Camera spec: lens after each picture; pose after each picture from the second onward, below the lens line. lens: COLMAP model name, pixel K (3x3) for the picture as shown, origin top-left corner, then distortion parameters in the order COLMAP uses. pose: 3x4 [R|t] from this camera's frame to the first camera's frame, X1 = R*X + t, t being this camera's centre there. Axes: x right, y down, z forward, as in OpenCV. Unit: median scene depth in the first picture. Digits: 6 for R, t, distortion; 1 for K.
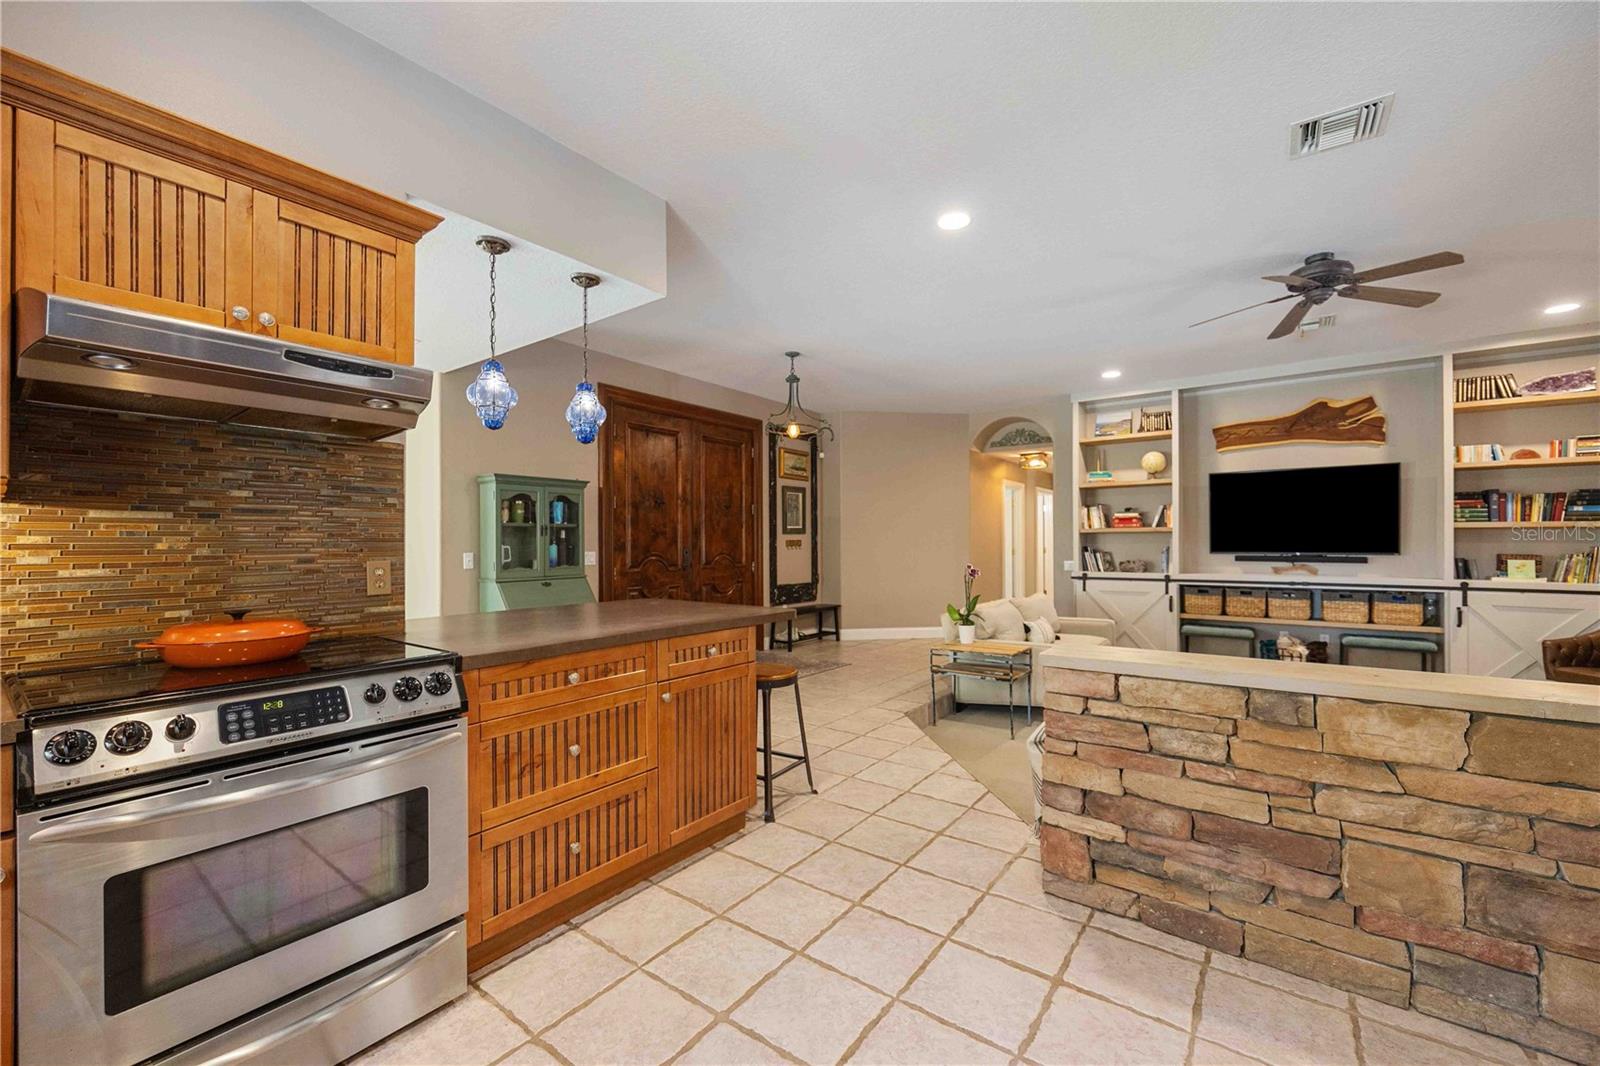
lens RADIAL K [[641.6, 0, 798.2], [0, 641.6, 539.3], [0, 0, 1]] dist [-0.001516, -0.000087]
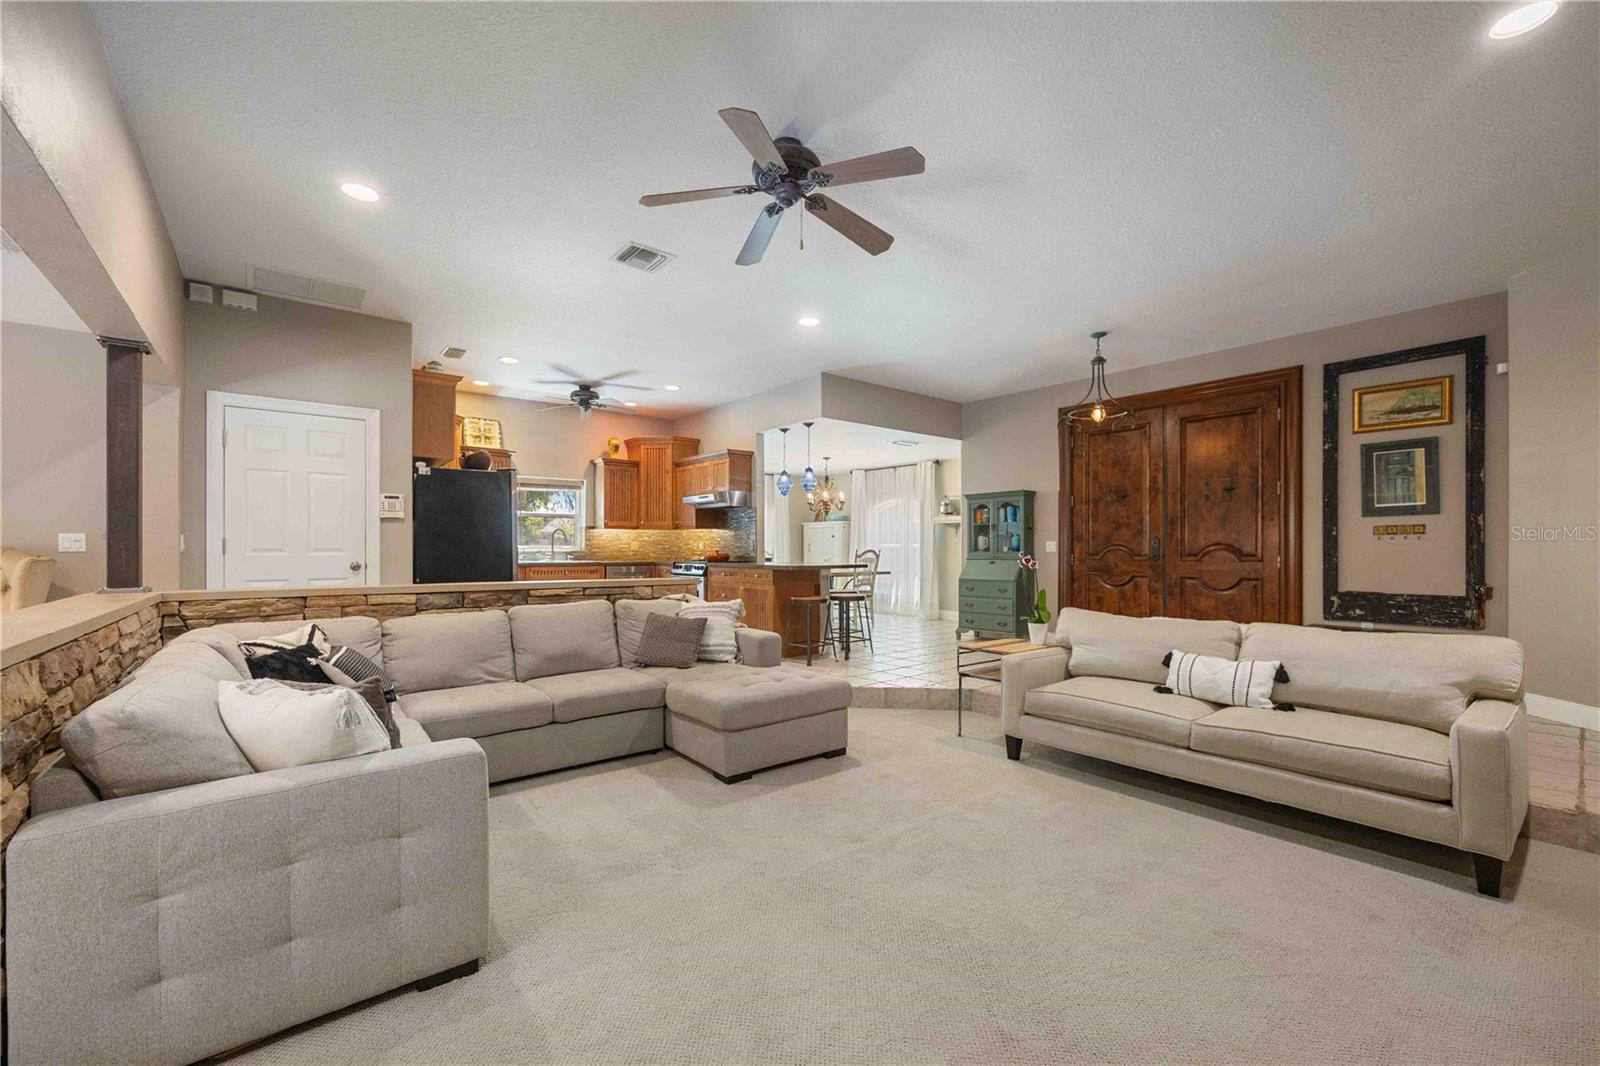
lens RADIAL K [[641.6, 0, 802.6], [0, 641.6, 550.3], [0, 0, 1]] dist [-0.001516, -0.000087]
pose [[-0.234384, 0.005638, -0.972128, 1.153481], [0.006060, 0.999972, 0.004338, 0.030725], [0.972125, -0.004874, -0.234412, 0.886610]]
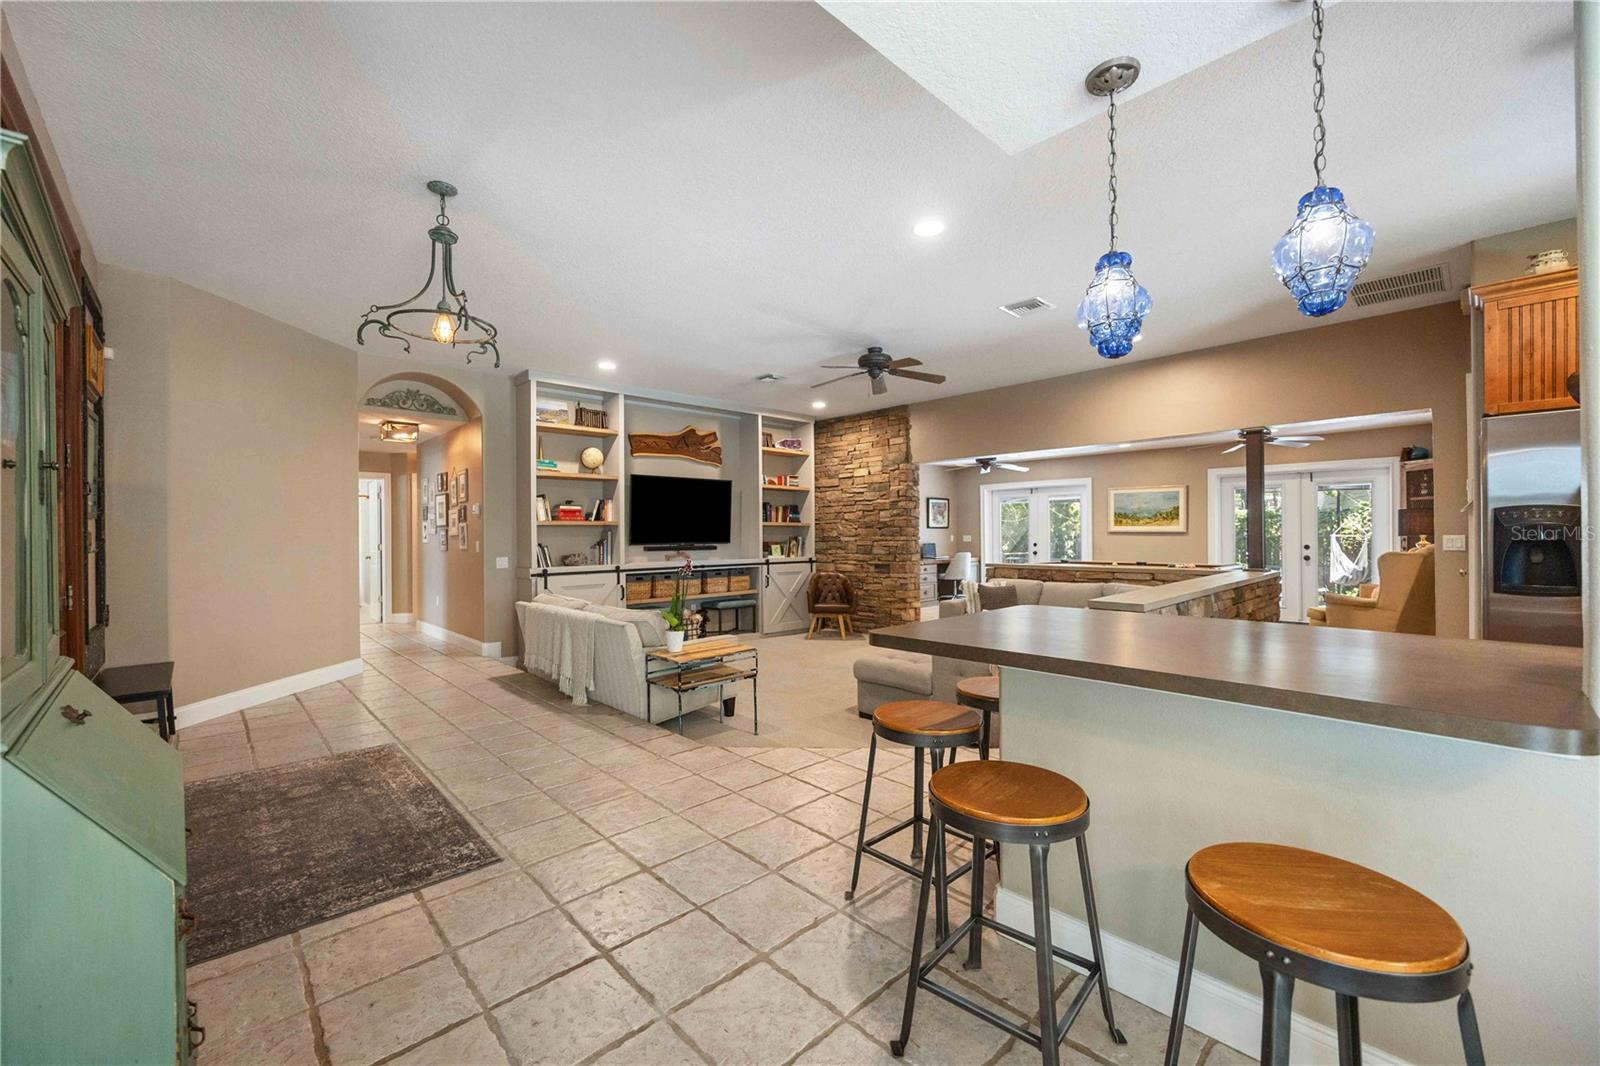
lens RADIAL K [[641.6, 0, 795.3], [0, 641.6, 532.9], [0, 0, 1]] dist [-0.001516, -0.000087]
pose [[0.170125, 0.002828, 0.985418, -0.552670], [0.002663, 0.999991, -0.003329, 0.006481], [-0.985419, 0.003190, 0.170116, 0.688469]]
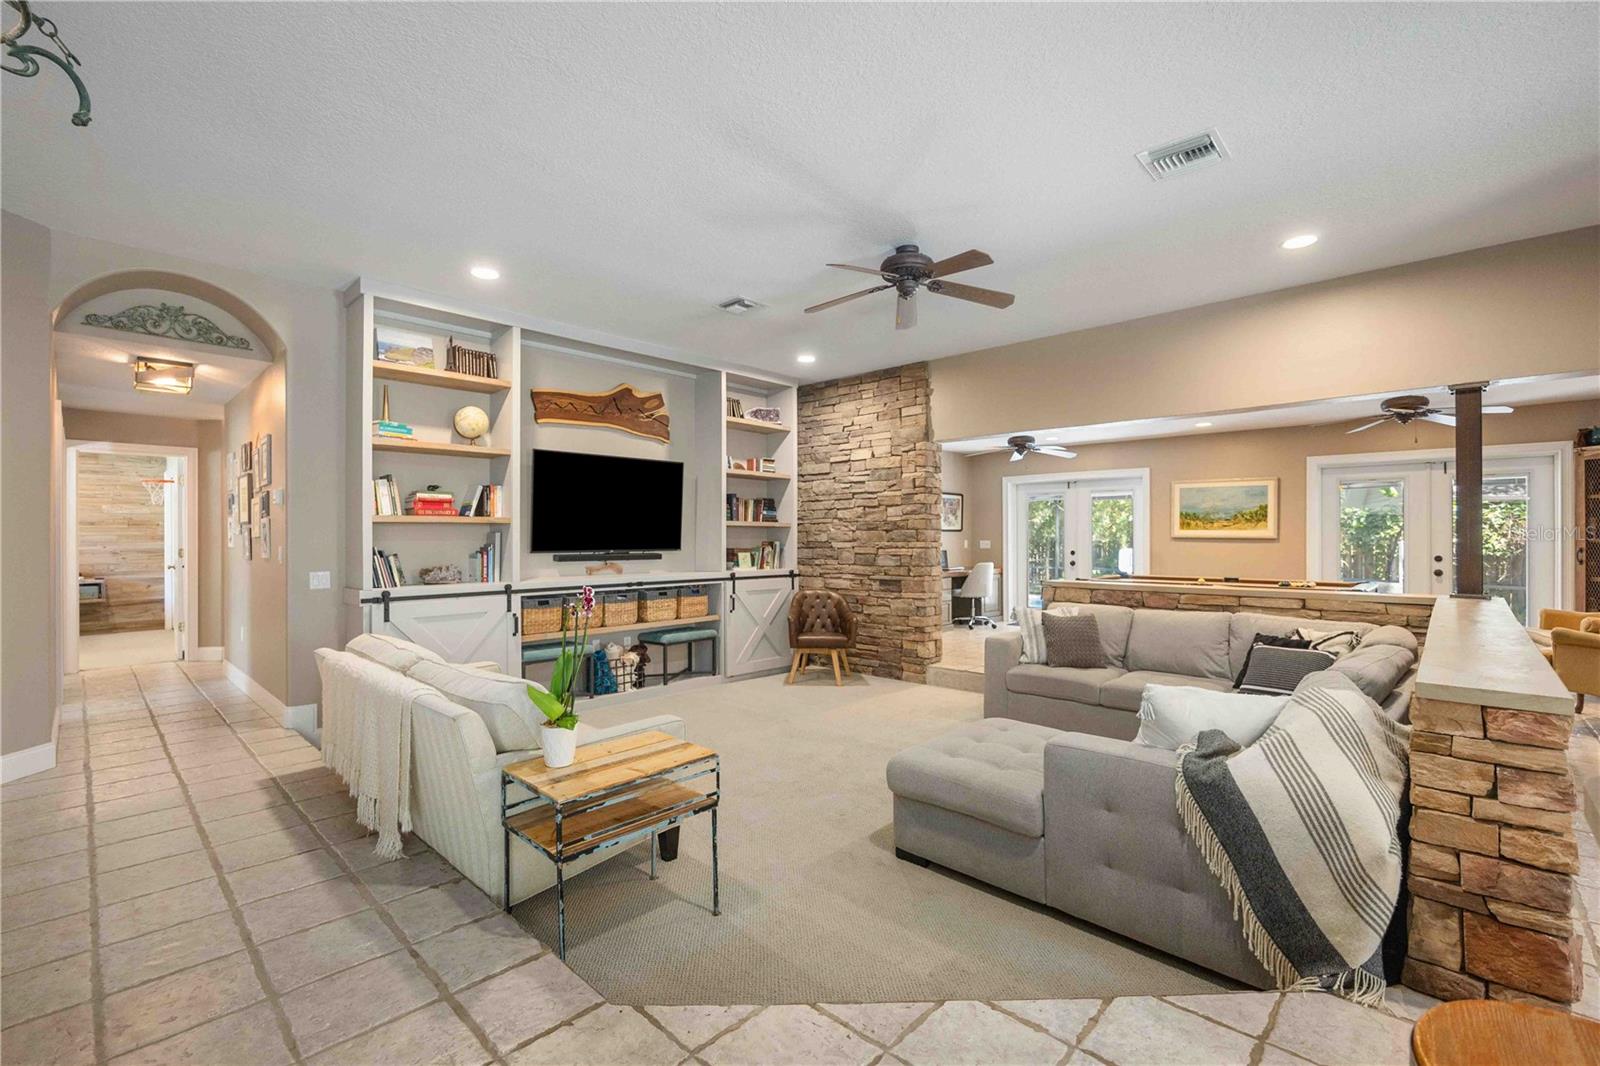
lens RADIAL K [[696.0, 0, 802.0], [0, 696.0, 535.9], [0, 0, 1]] dist [-0.011252, 0.000270]
pose [[0.109719, 0.003491, 0.993957, -0.197487], [-0.003262, 0.999990, -0.003152, 0.004197], [-0.993957, -0.002896, 0.109729, 0.773518]]
